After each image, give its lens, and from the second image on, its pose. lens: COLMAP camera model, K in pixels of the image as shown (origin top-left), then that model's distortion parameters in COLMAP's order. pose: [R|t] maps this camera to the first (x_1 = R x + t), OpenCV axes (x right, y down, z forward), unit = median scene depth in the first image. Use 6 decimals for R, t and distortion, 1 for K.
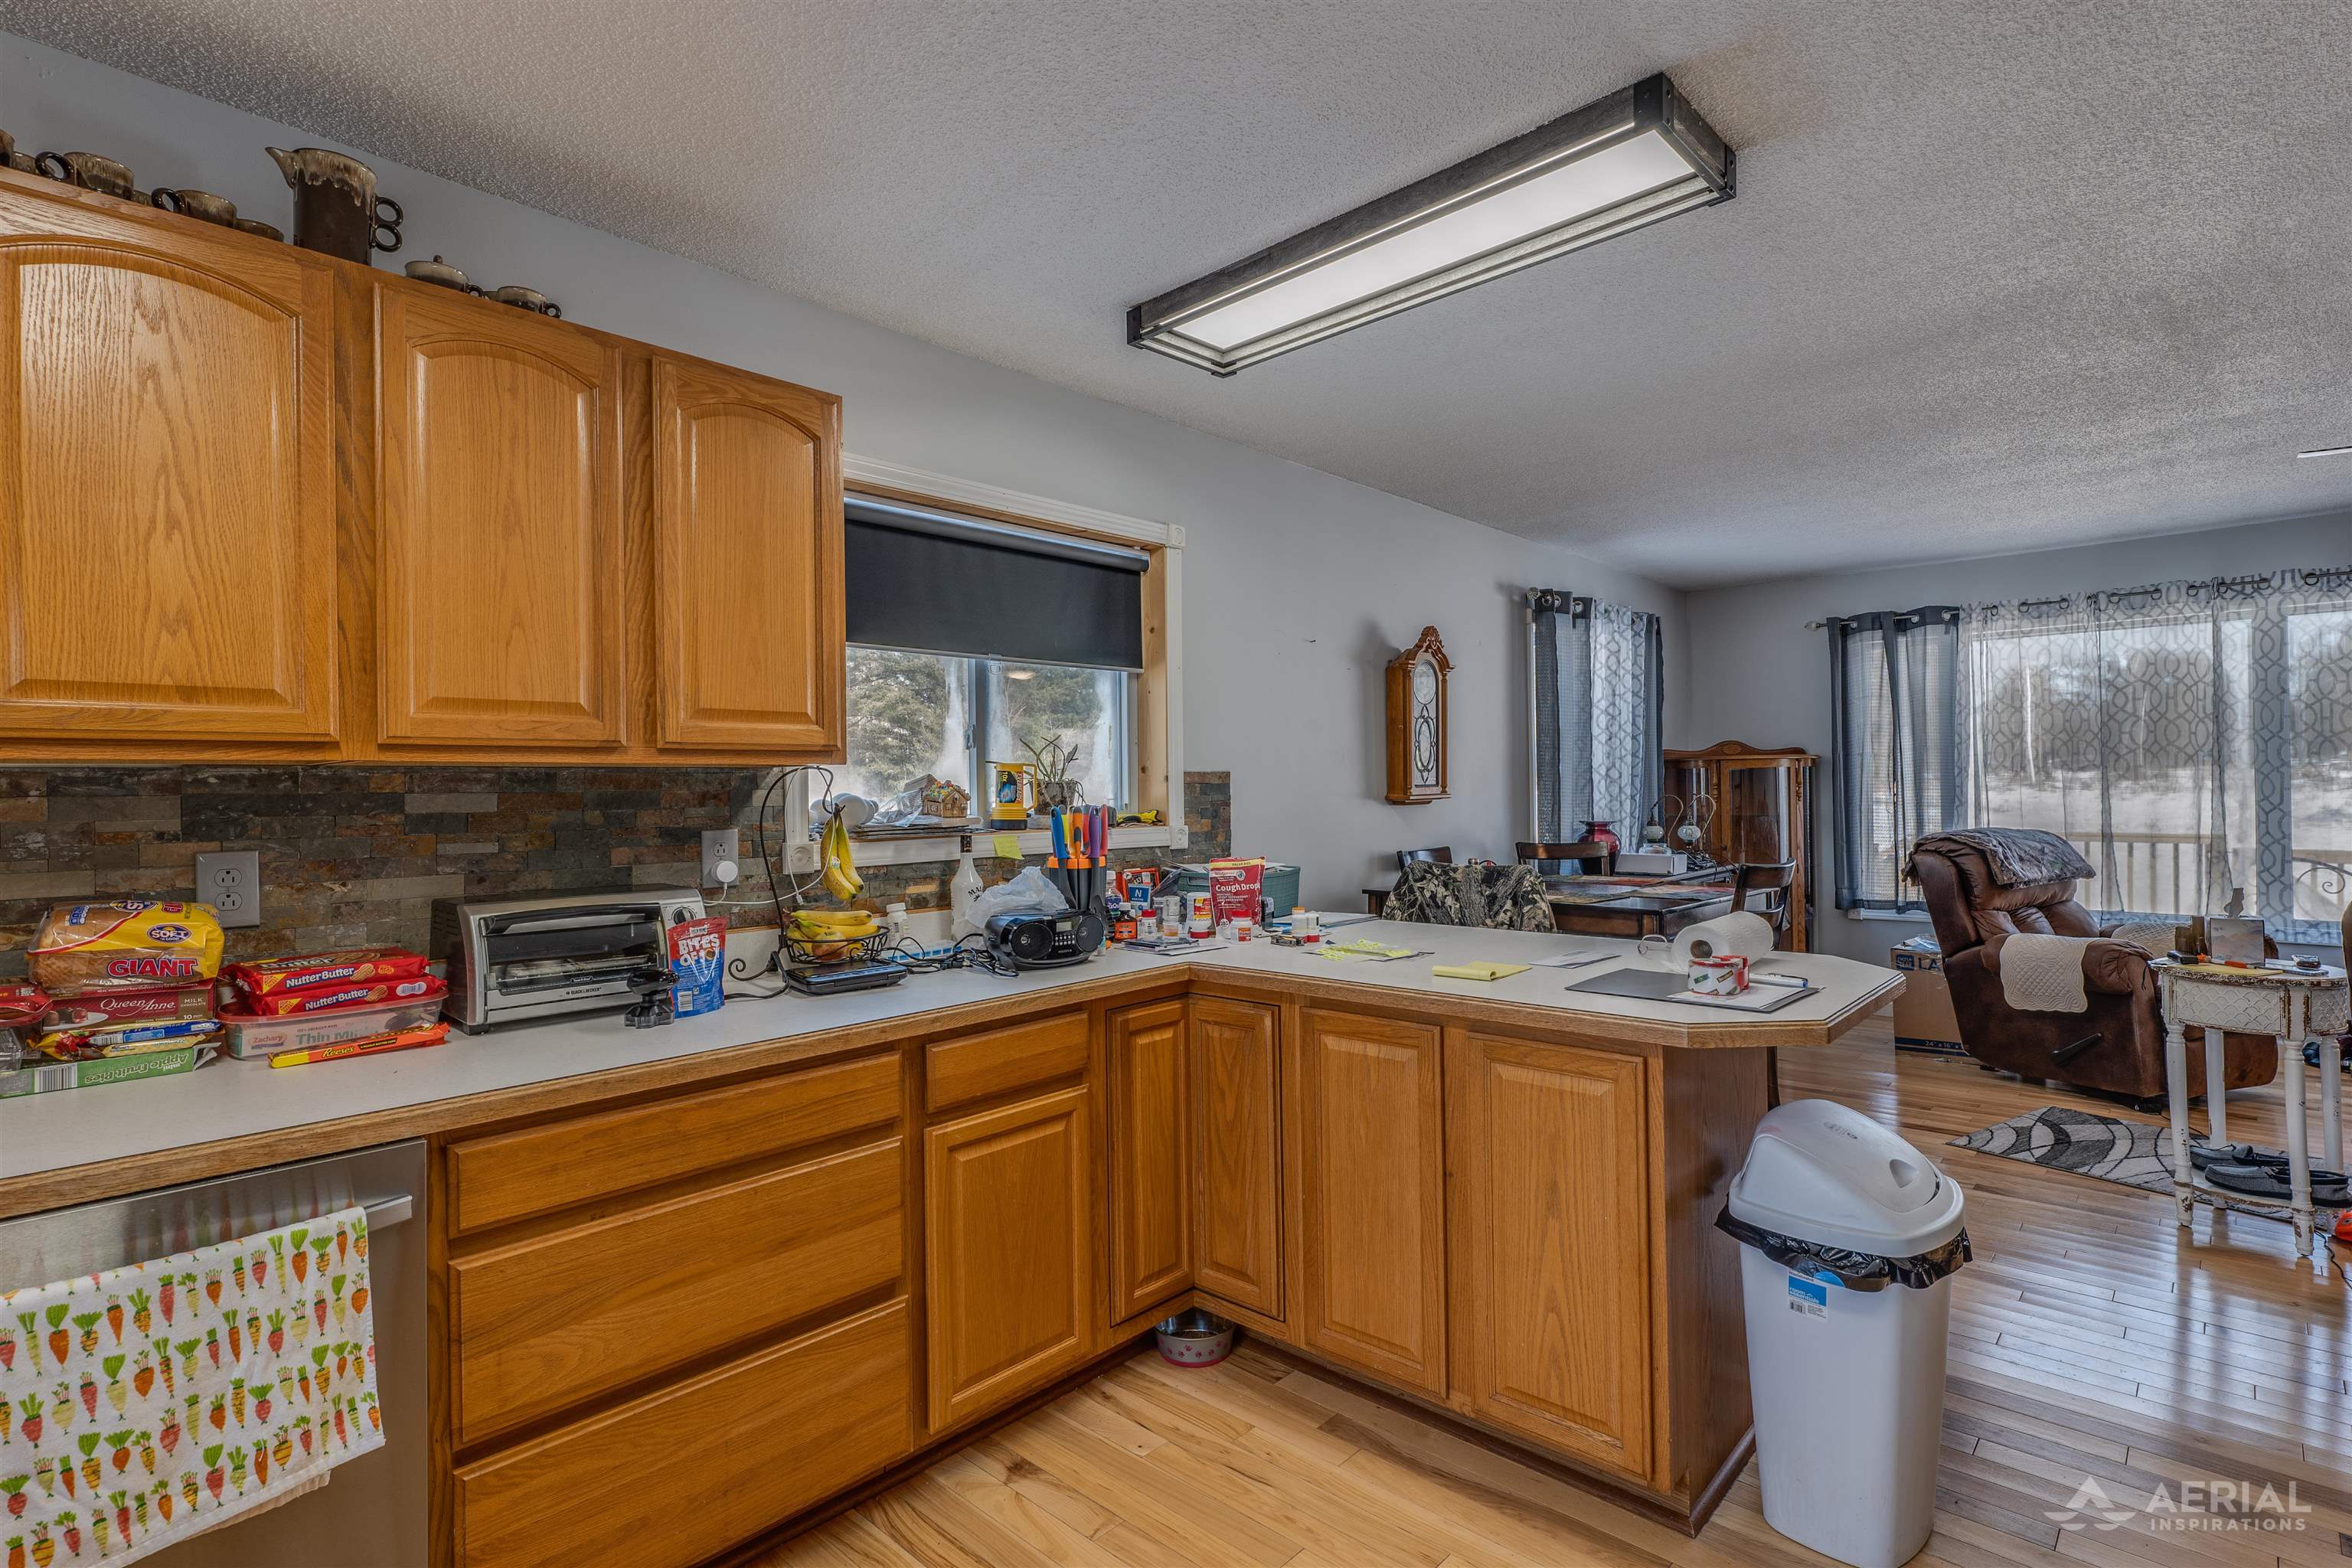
lens RADIAL K [[1119.9, 0, 1176.5], [0, 1119.9, 784.9], [0, 0, 1]] dist [-0.001976, -0.000439]
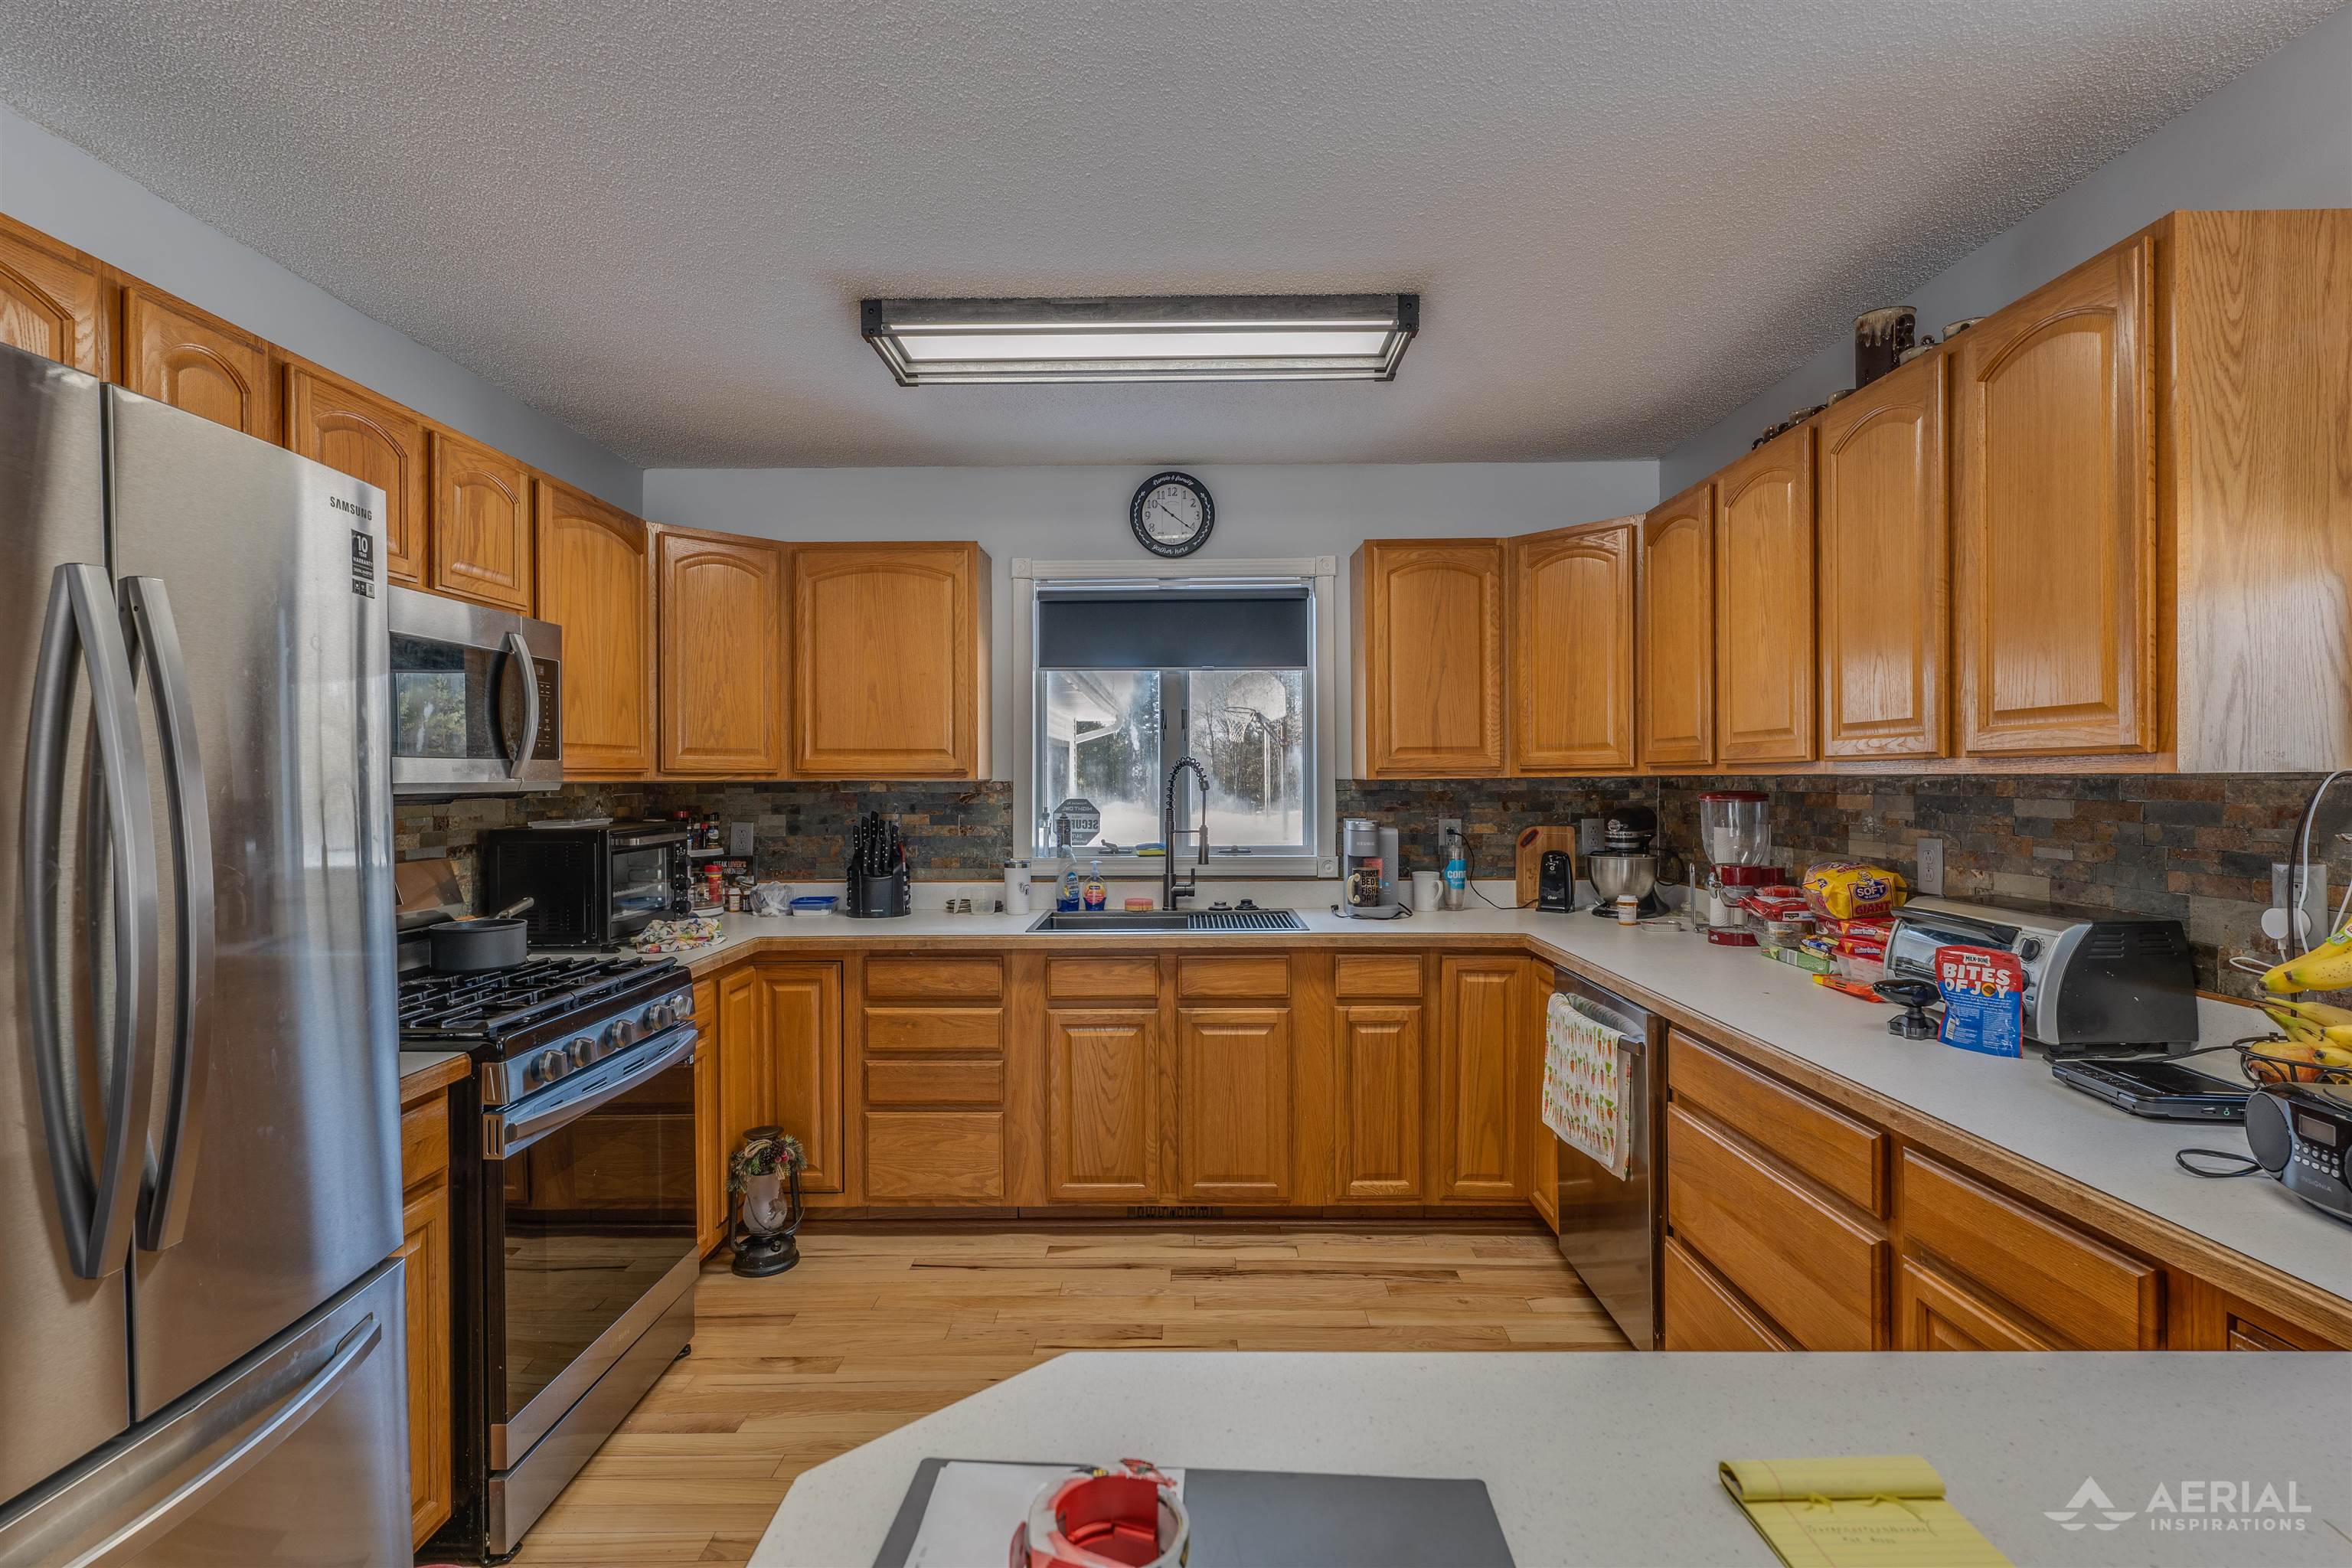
lens RADIAL K [[1119.9, 0, 1175.4], [0, 1119.9, 783.9], [0, 0, 1]] dist [-0.001976, -0.000439]
pose [[-0.727320, 0.021671, -0.685956, 0.595676], [0.017928, 0.999760, 0.012577, -0.031160], [0.686064, -0.003150, -0.727534, 1.093296]]
